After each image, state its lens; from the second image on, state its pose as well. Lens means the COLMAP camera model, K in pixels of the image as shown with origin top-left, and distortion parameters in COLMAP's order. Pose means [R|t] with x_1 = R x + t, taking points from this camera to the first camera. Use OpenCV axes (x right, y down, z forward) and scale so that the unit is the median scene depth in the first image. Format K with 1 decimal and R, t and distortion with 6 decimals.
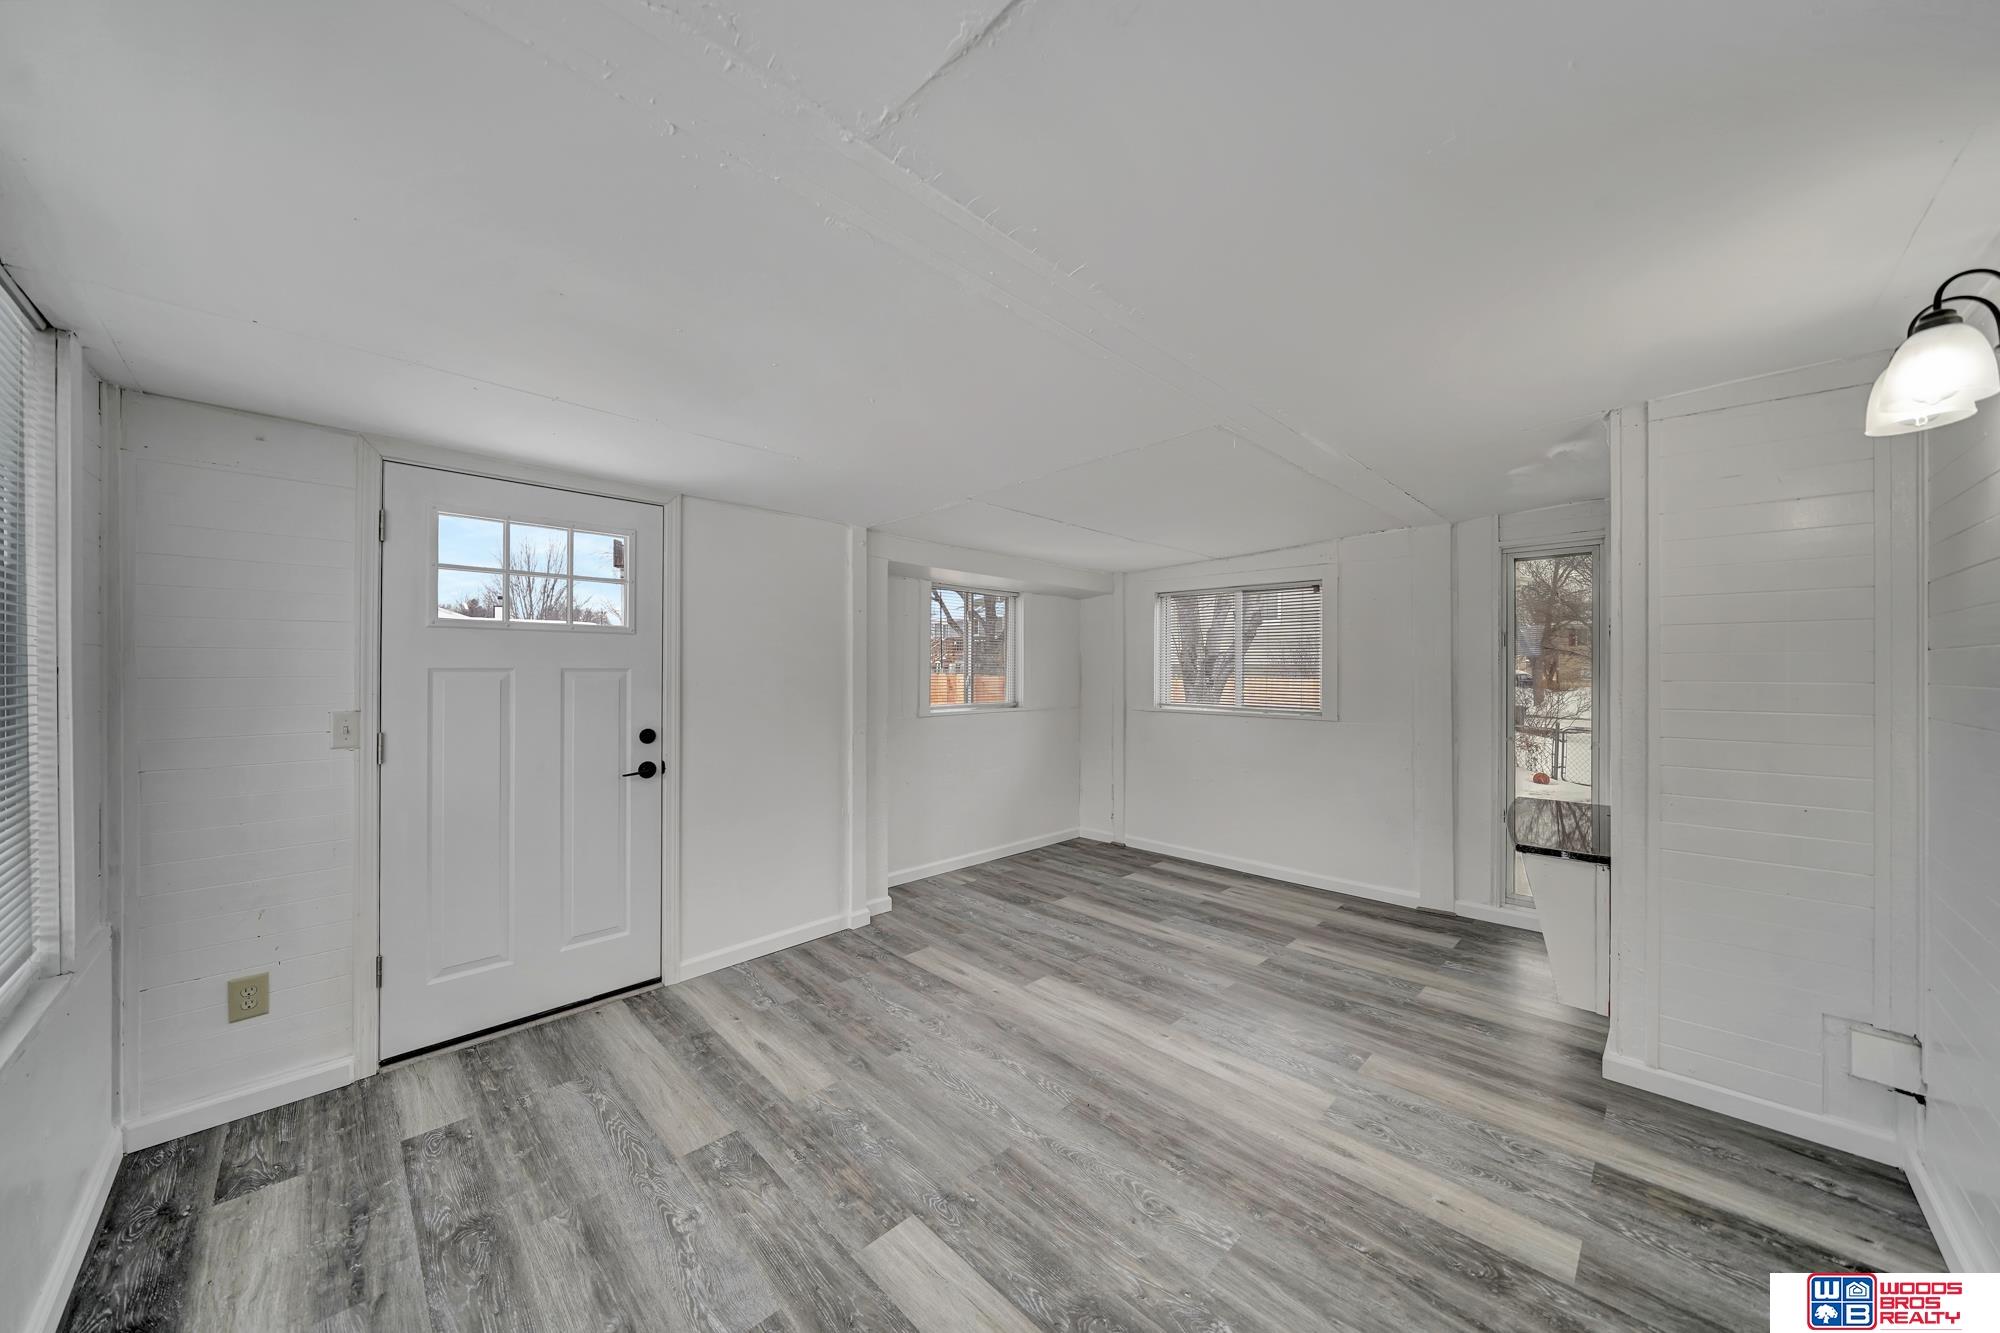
lens RADIAL K [[689.7, 0, 992.3], [0, 689.7, 657.2], [0, 0, 1]] dist [-0.004202, 0.000025]
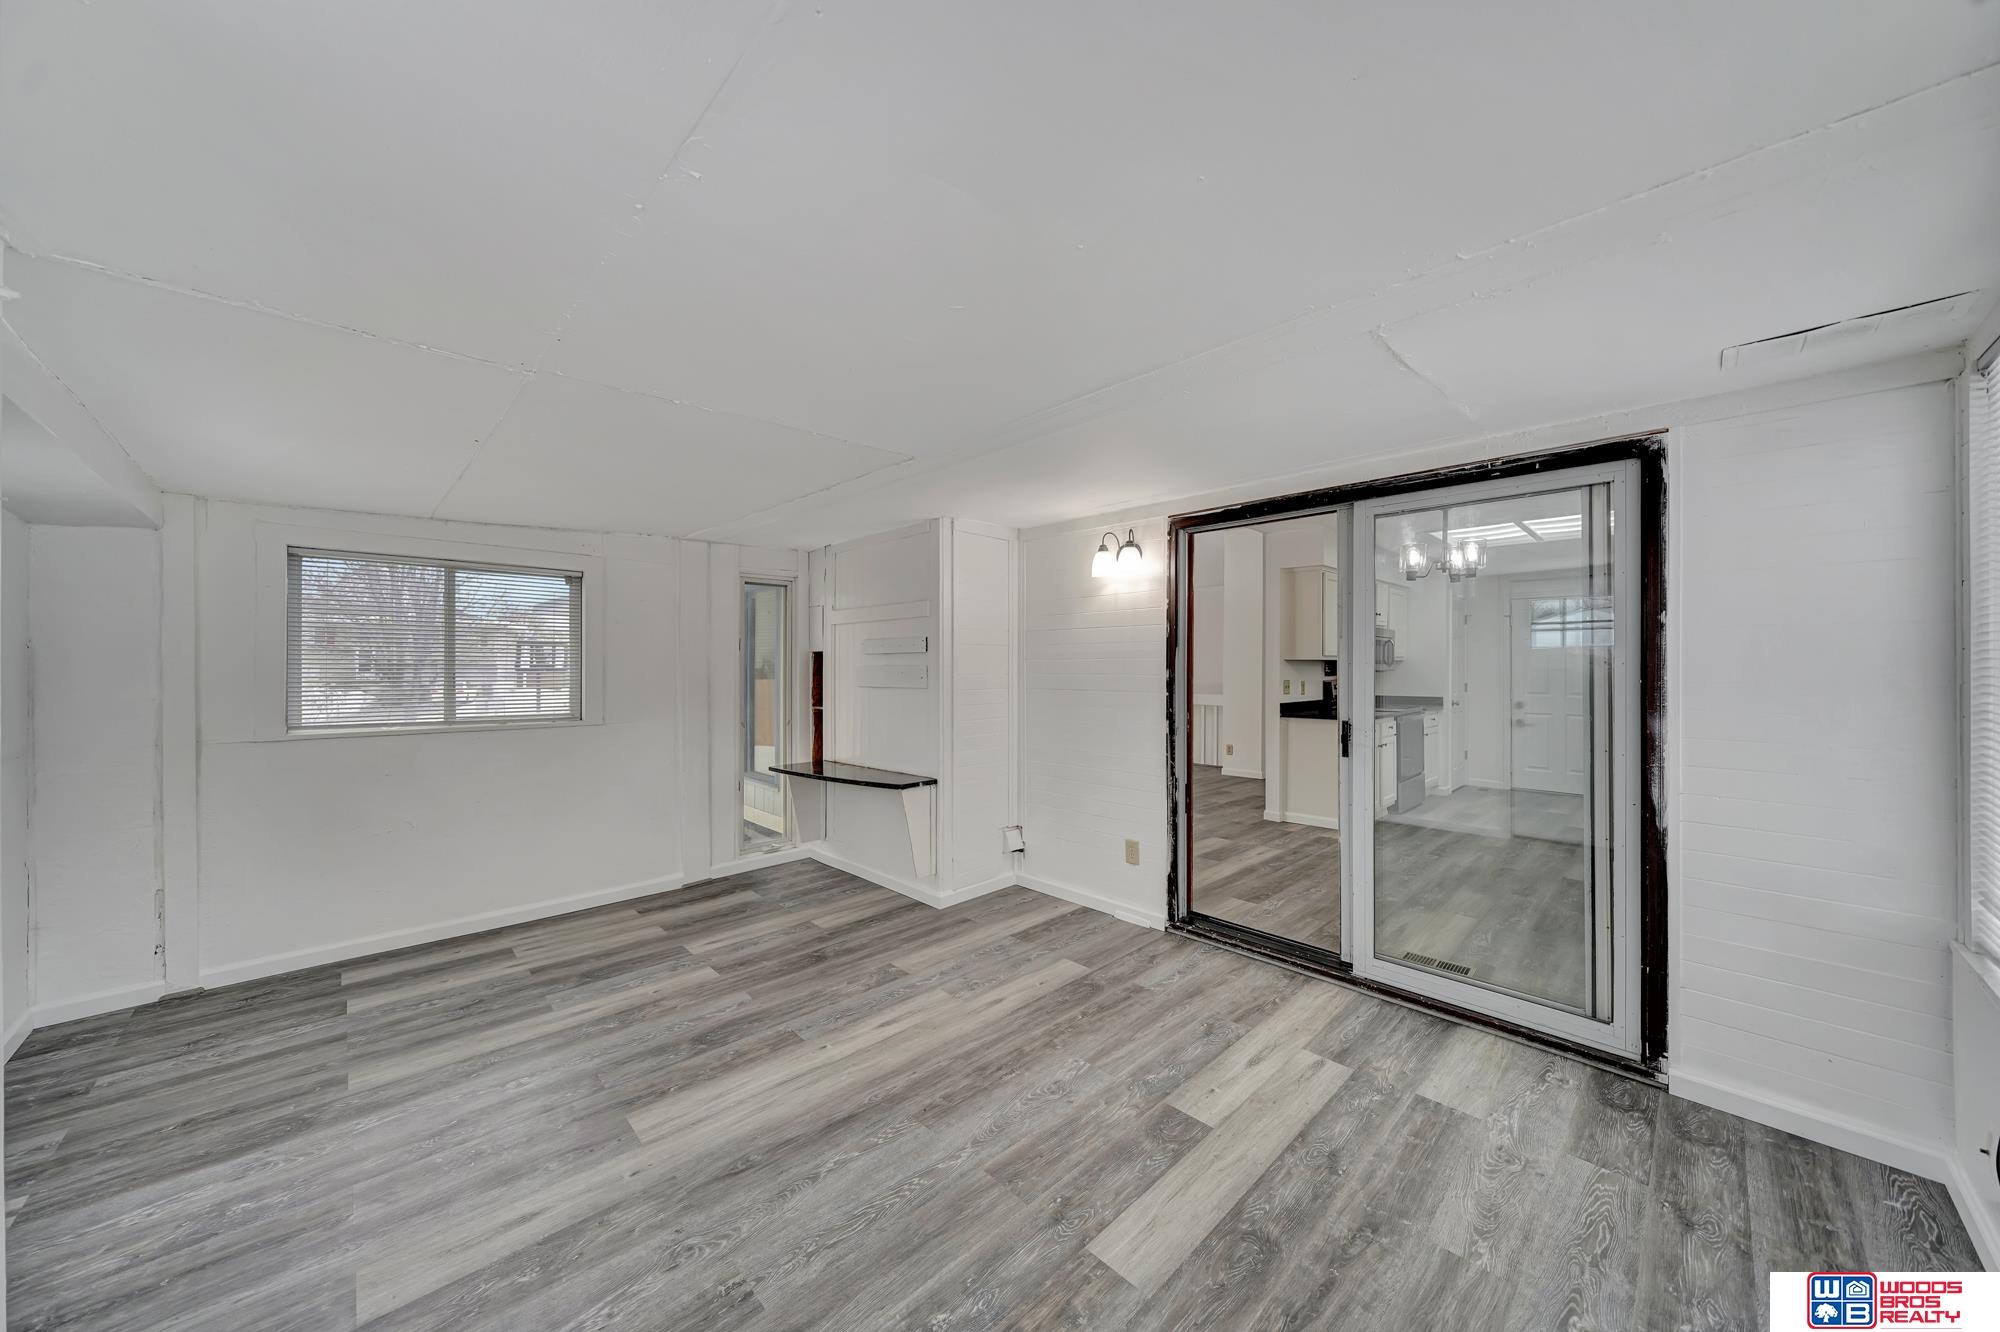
lens RADIAL K [[689.7, 0, 992.3], [0, 689.7, 656.7], [0, 0, 1]] dist [-0.004202, 0.000025]
pose [[0.020369, 0.013261, 0.999705, -0.649885], [-0.012872, 0.999833, -0.013001, 0.010882], [-0.999710, -0.012603, 0.020537, 0.681201]]
